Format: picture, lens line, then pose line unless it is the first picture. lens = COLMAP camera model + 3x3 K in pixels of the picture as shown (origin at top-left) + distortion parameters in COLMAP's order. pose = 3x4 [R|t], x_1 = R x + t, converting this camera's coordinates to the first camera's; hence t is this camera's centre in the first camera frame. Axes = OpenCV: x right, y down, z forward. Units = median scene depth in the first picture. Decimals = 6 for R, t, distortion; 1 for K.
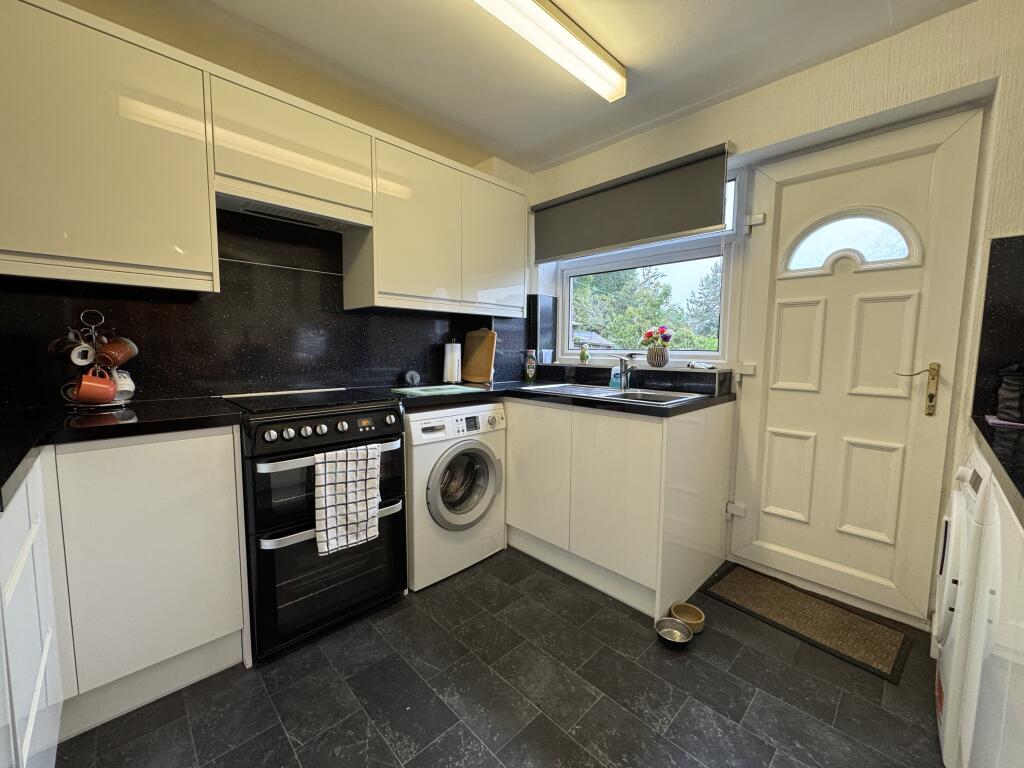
lens RADIAL K [[408.2, 0, 509.4], [0, 408.2, 384.6], [0, 0, 1]] dist [-0.000707, 0.000036]
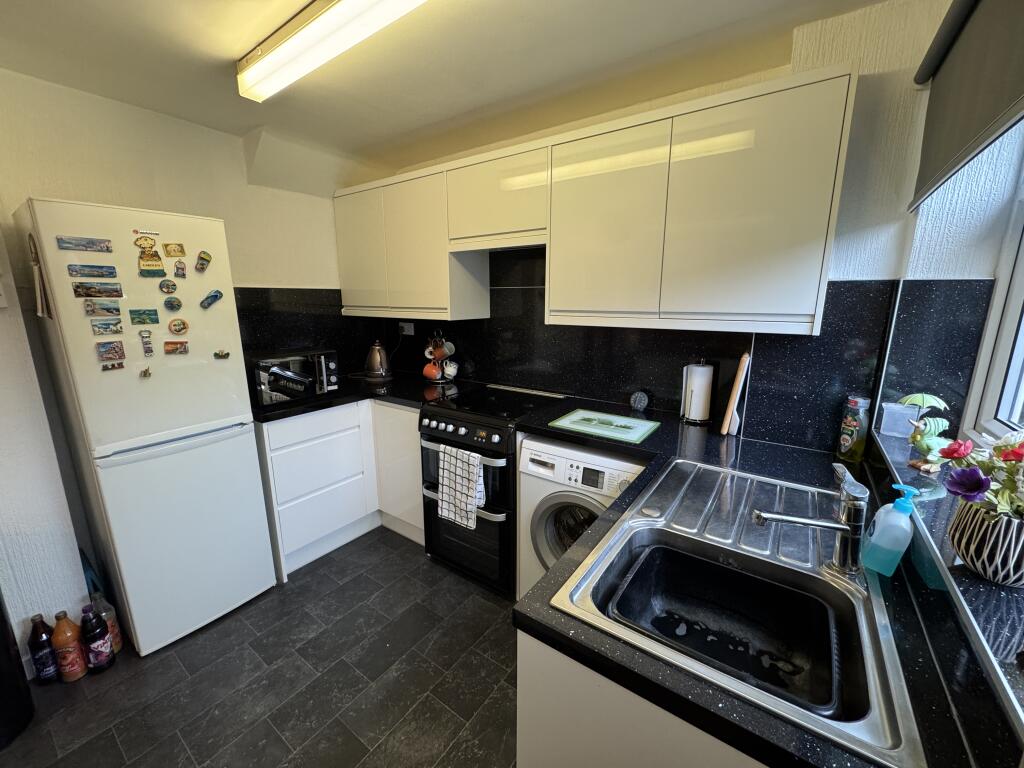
lens RADIAL K [[408.2, 0, 509.3], [0, 408.2, 384.3], [0, 0, 1]] dist [-0.000707, 0.000036]
pose [[0.178167, 0.194563, -0.964573, 0.788683], [-0.085343, 0.979619, 0.181834, -0.274909], [0.980292, 0.049923, 0.191140, 0.897734]]
